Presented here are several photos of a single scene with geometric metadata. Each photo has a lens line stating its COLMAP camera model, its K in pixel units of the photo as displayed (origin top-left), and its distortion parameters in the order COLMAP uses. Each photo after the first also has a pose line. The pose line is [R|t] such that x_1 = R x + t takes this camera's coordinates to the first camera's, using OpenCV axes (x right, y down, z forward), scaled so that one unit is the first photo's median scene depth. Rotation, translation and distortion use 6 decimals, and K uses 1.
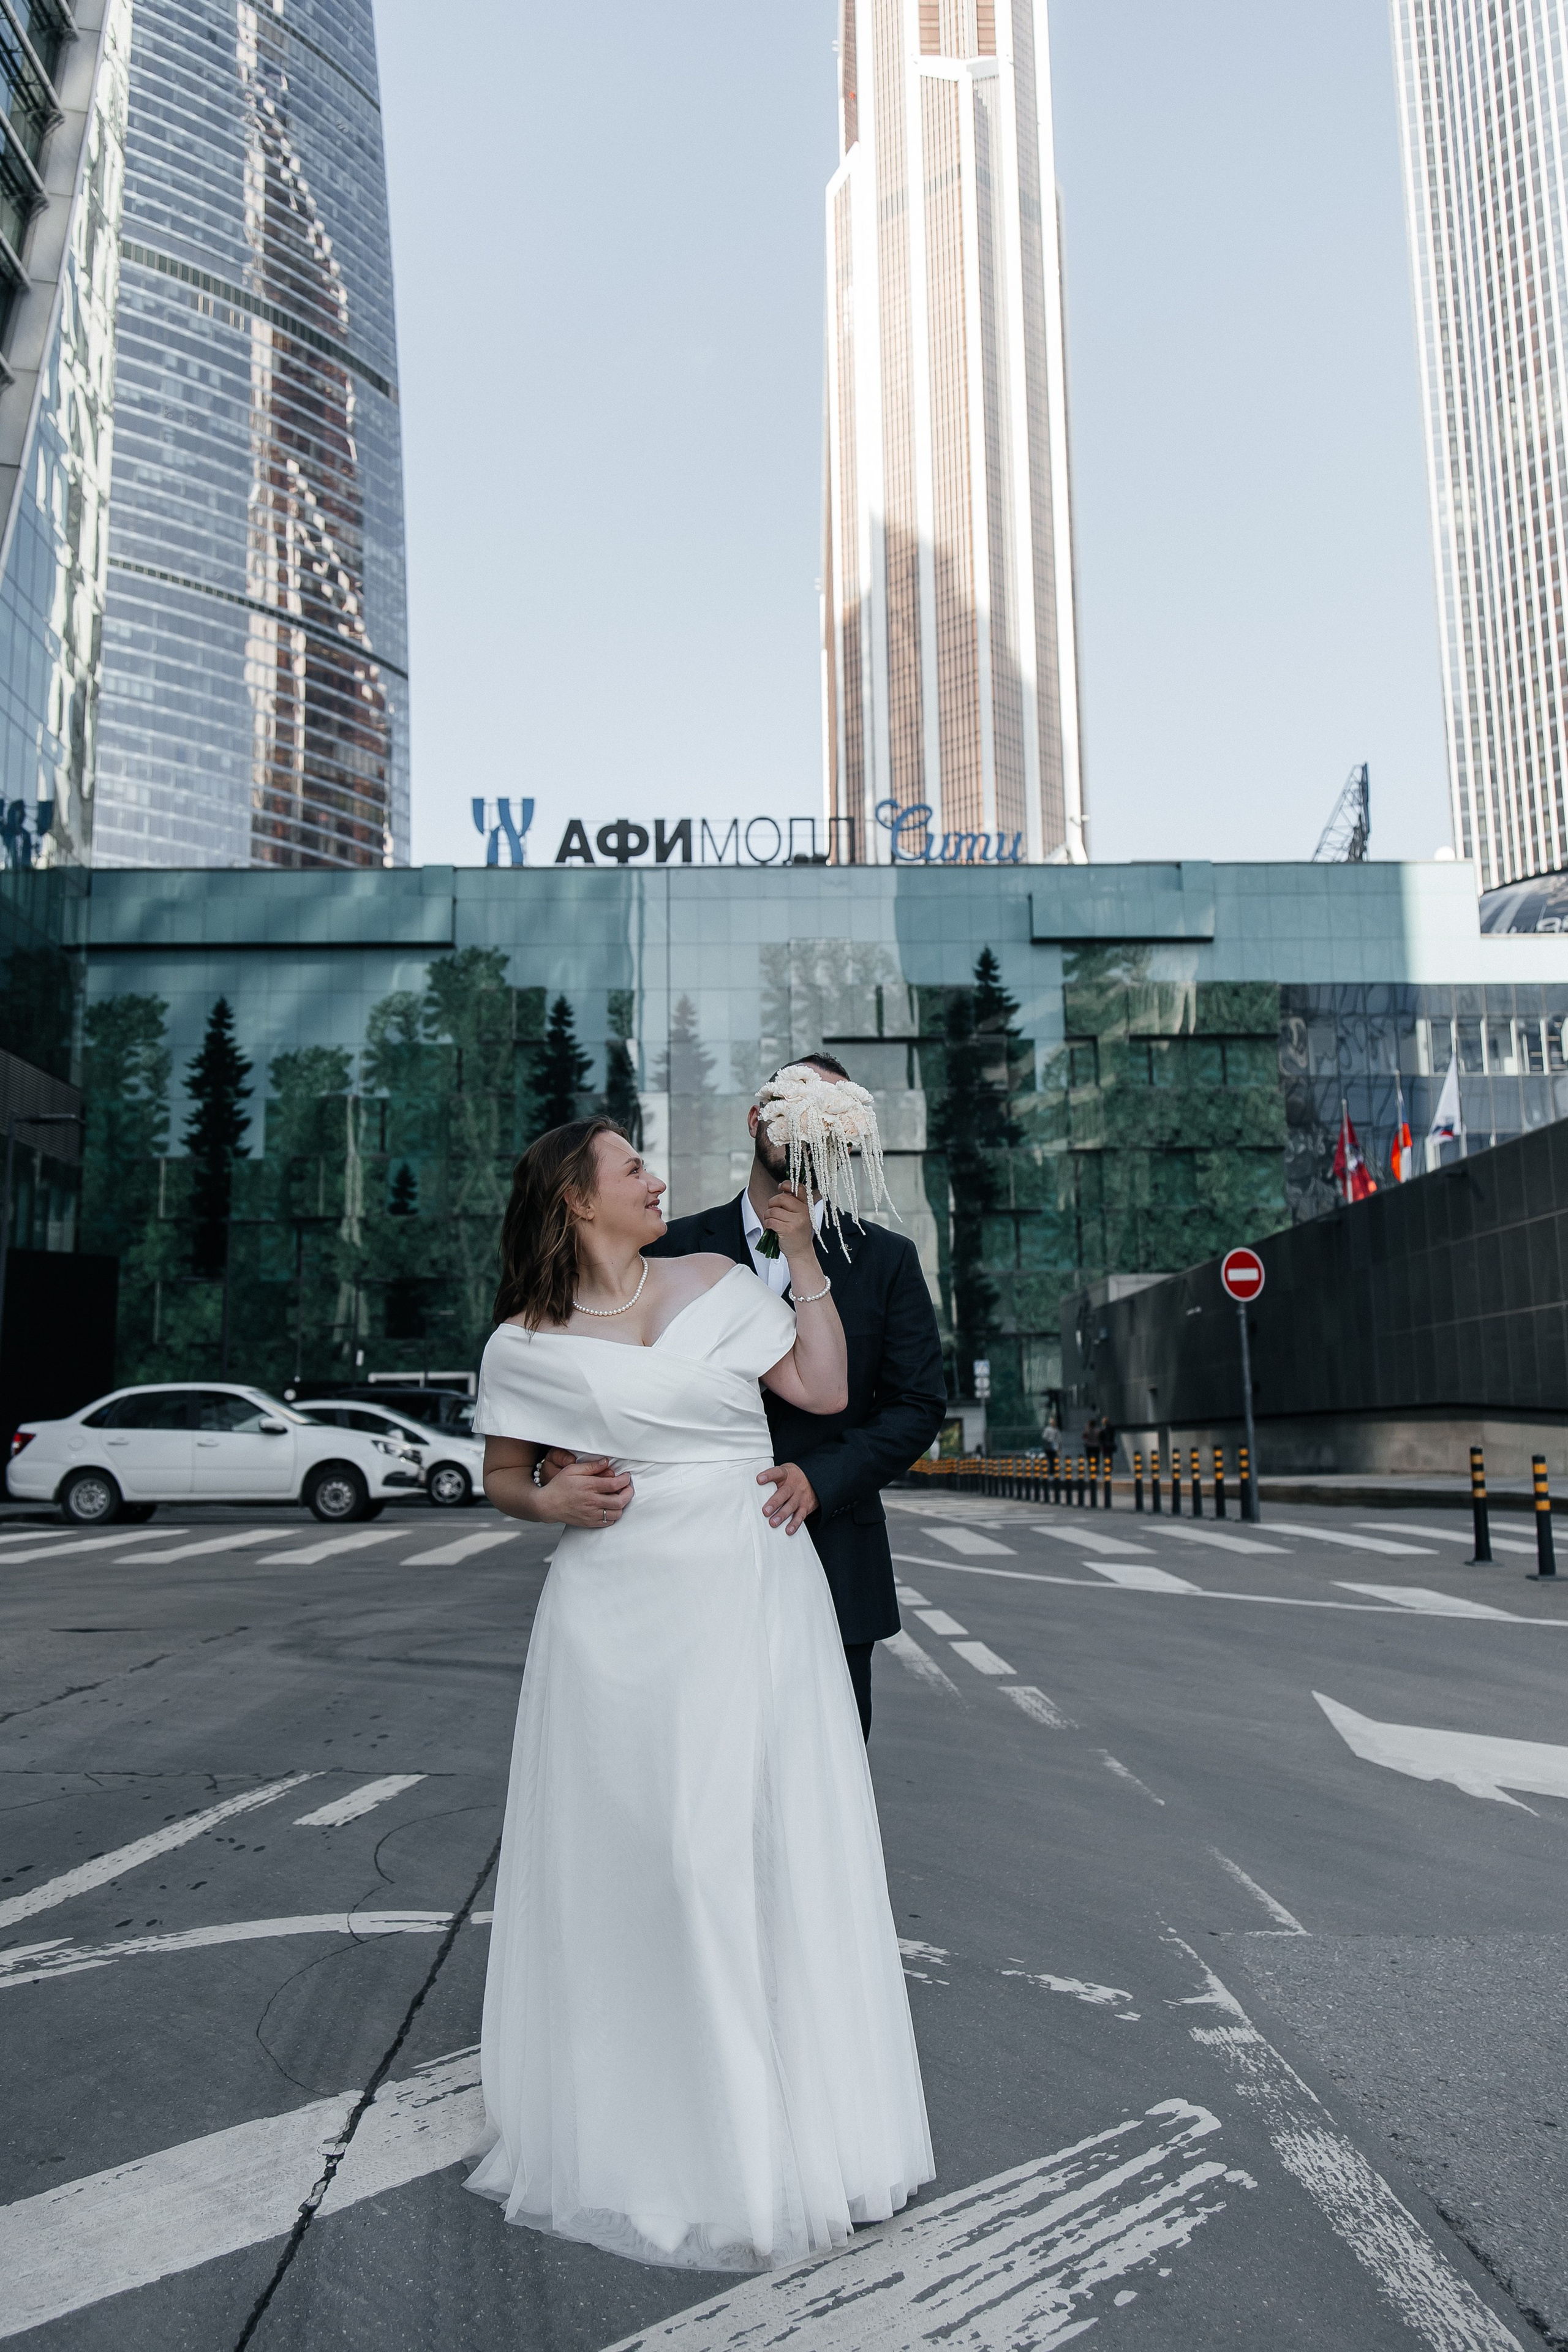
lens RADIAL K [[1959.4, 0, 788.6], [0, 1959.4, 1147.6], [0, 0, 1]] dist [0.037396, -0.069864]
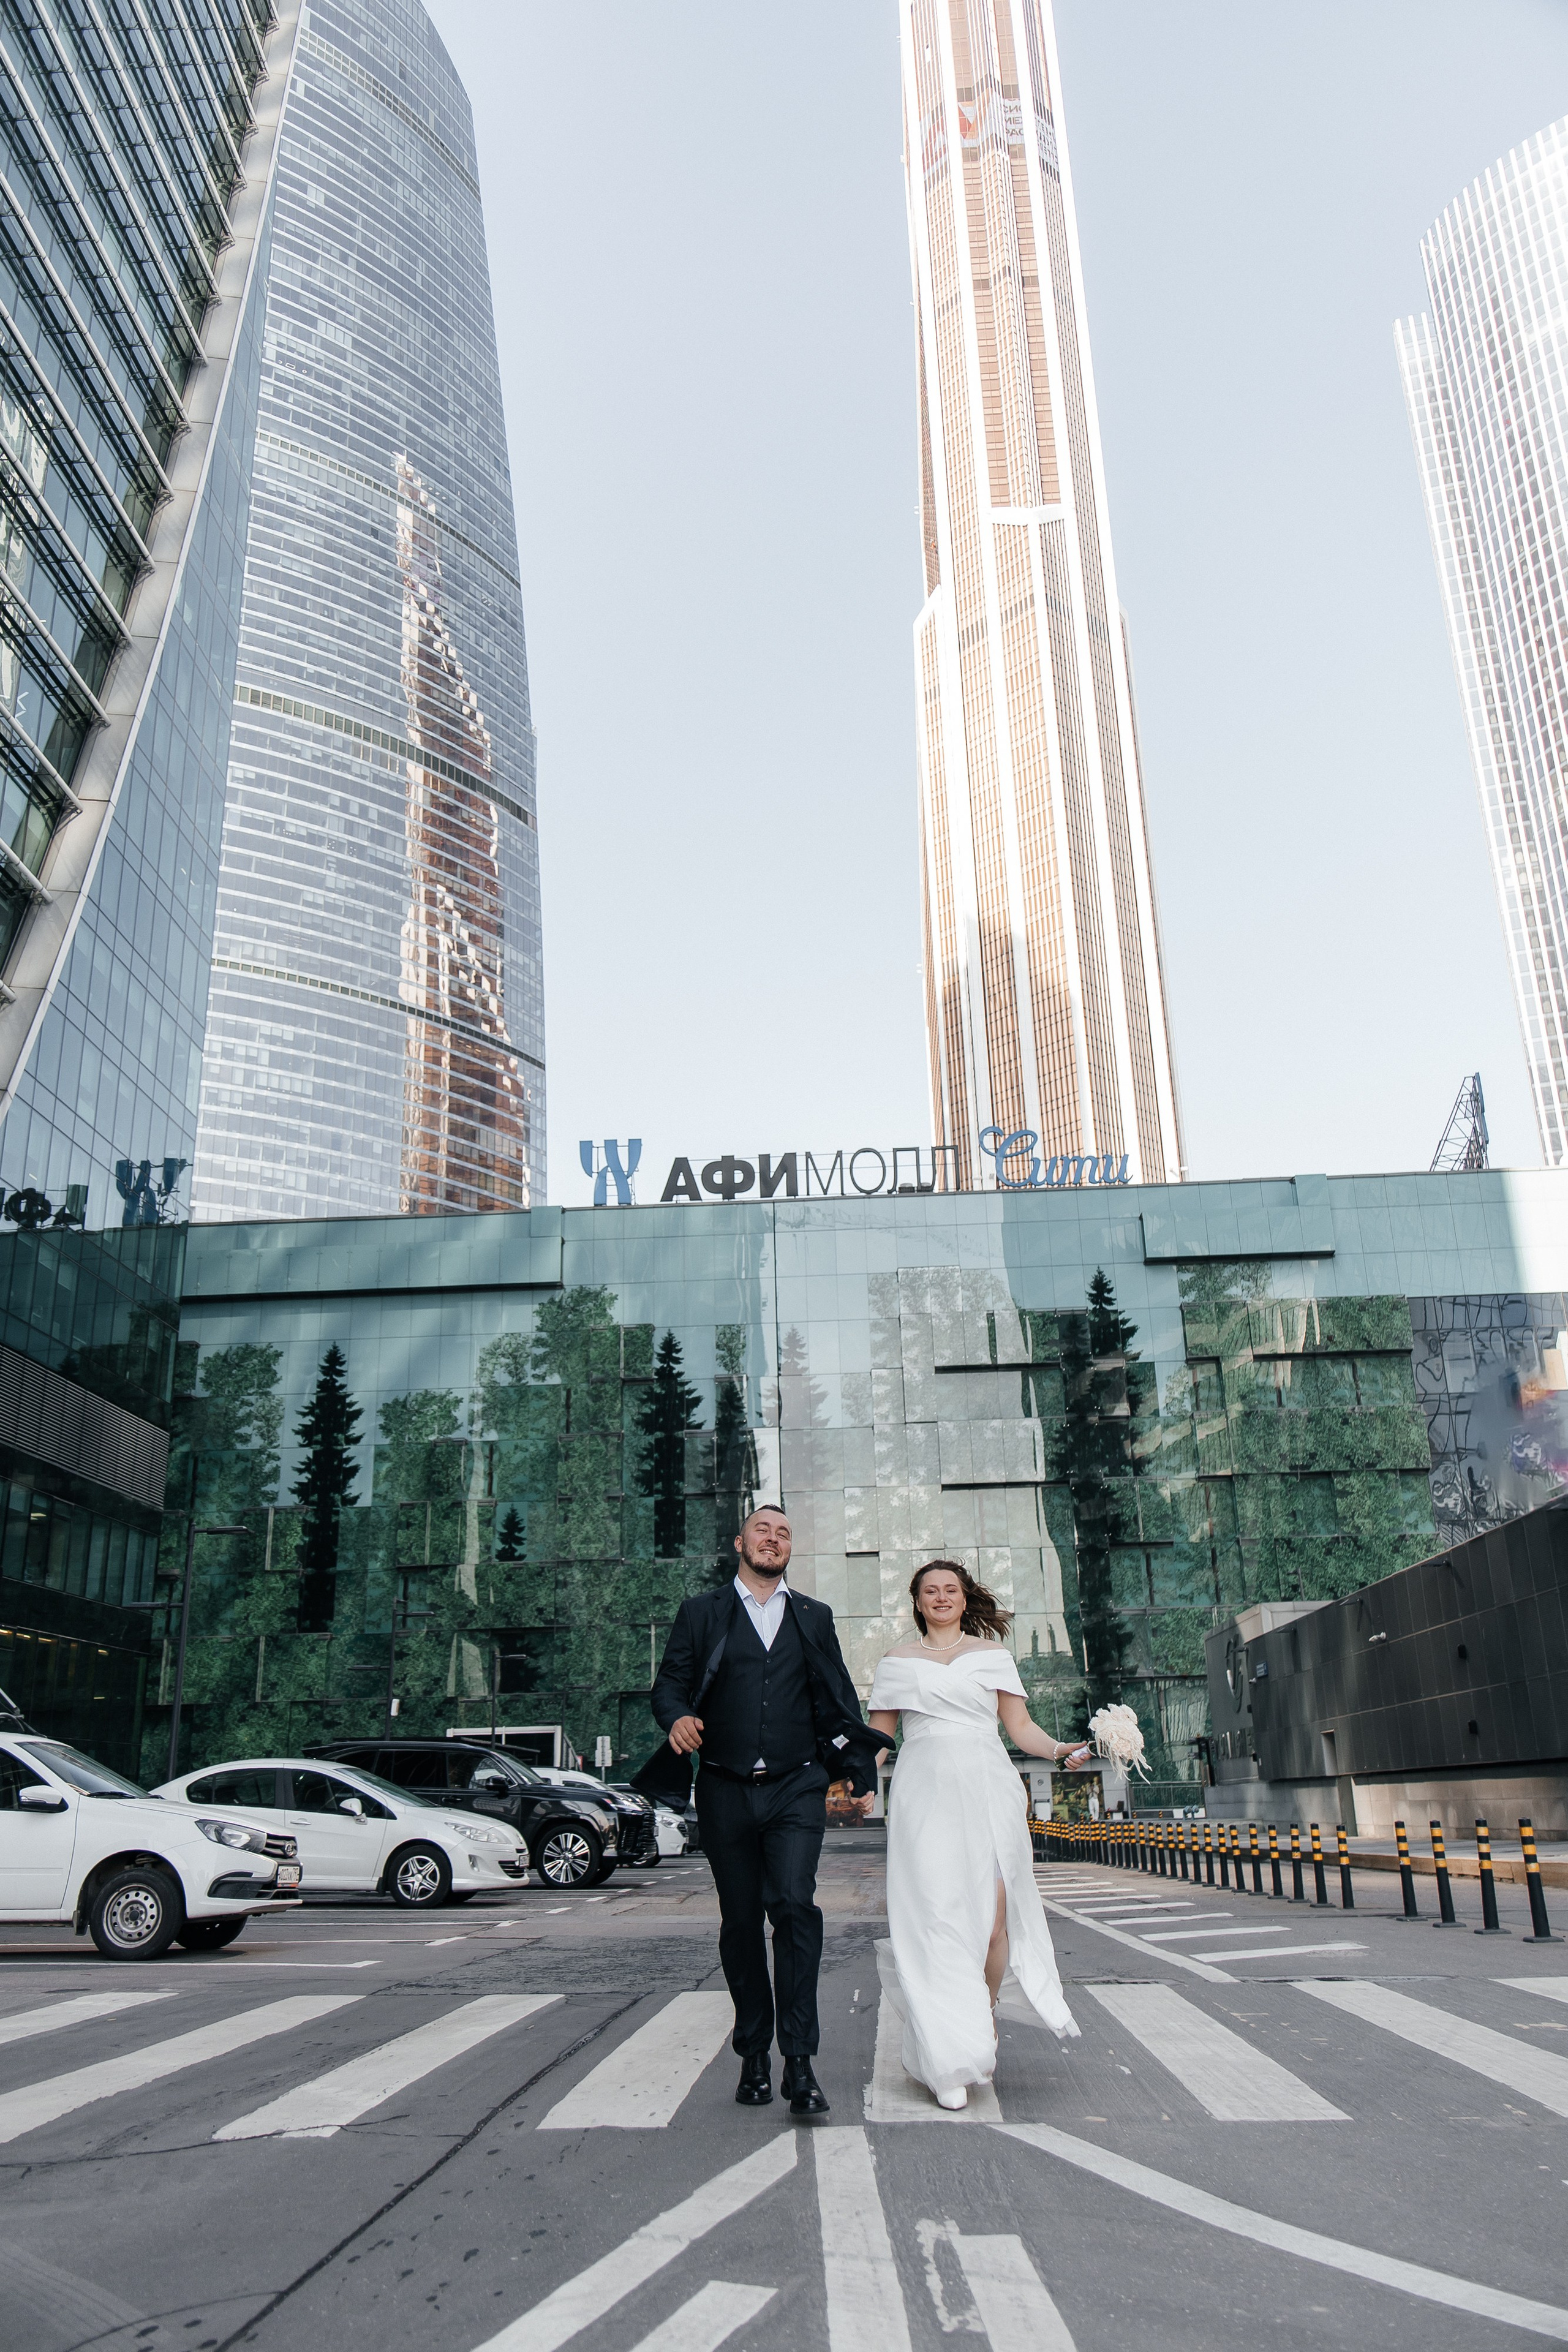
lens RADIAL K [[1818.8, 0, 771.9], [0, 1818.8, 1180.9], [0, 0, 1]] dist [0.027470, -0.051803]
pose [[0.996750, -0.036729, -0.071698, 0.004794], [0.023490, 0.983852, -0.177436, 0.011789], [0.077057, 0.175175, 0.981517, 0.086041]]
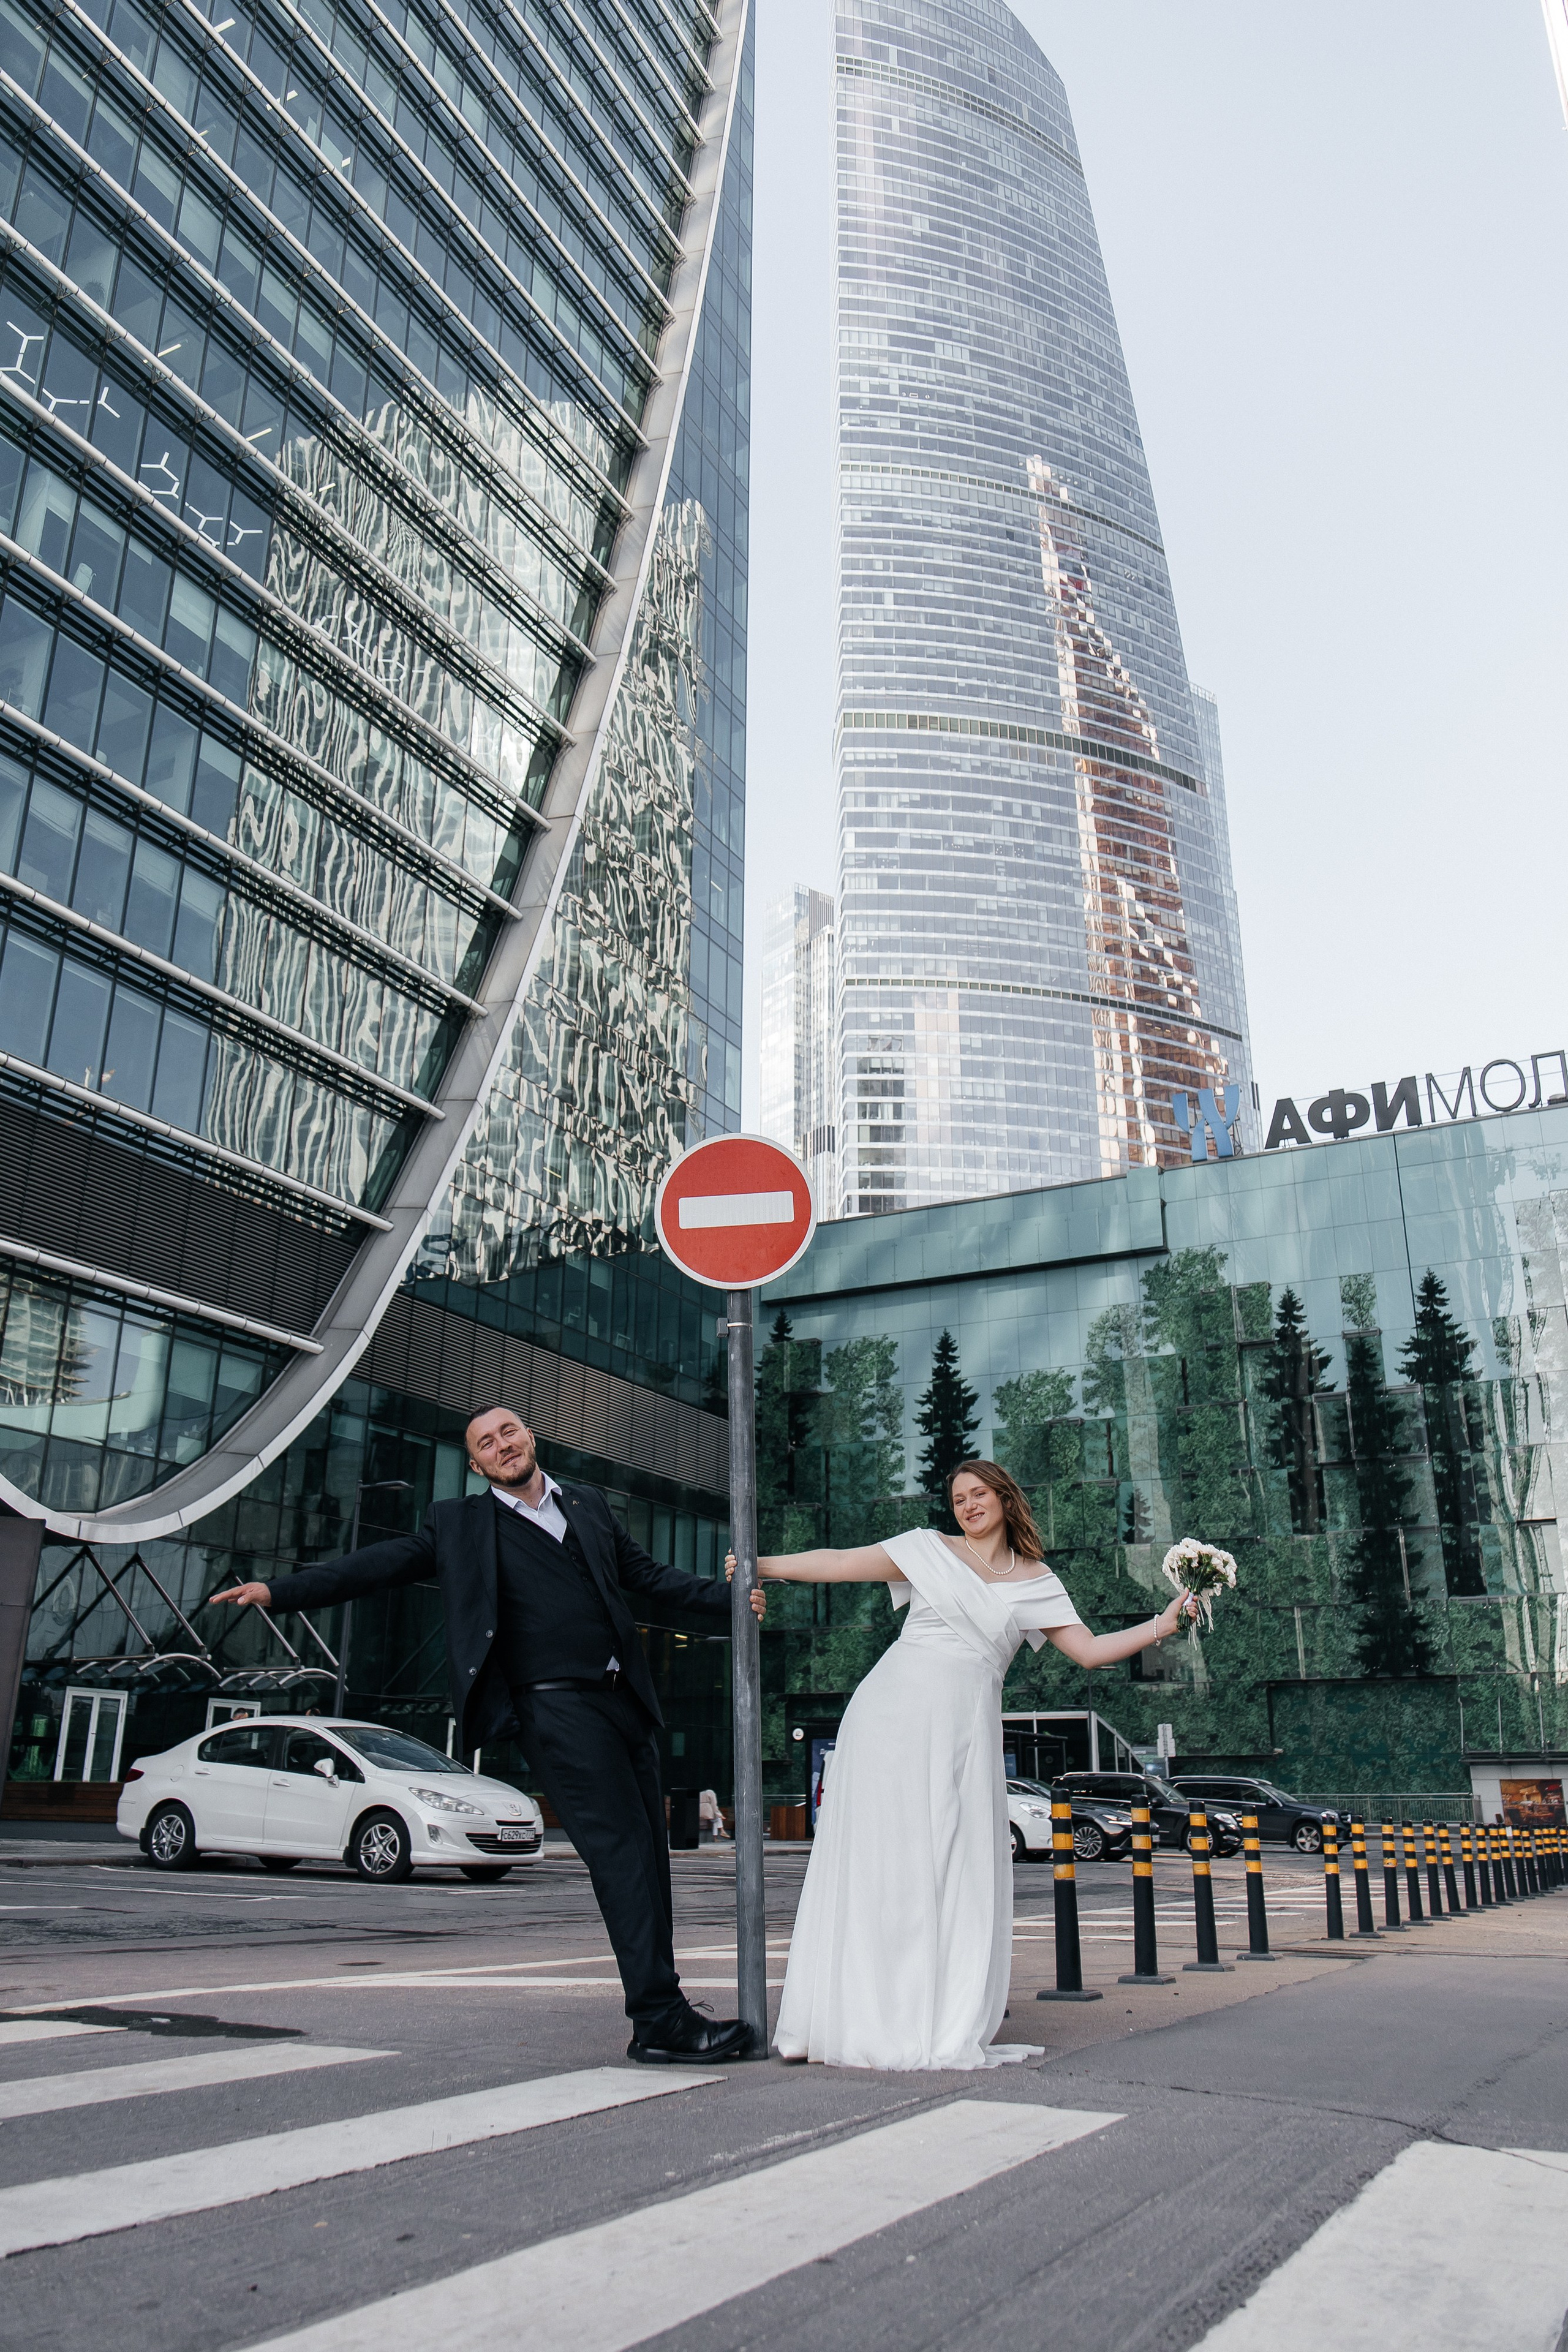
lens RADIAL K [[1819.5, 0, 783.1], [0, 1819.5, 1181.1], [0, 0, 1]] dist [0.035601, -0.056924]
pose [[0.875345, -0.146500, -0.460769, 0.076001], [0.061205, 0.978899, -0.194964, 0.023992], [0.479609, 0.142460, 0.865841, 0.147868]]
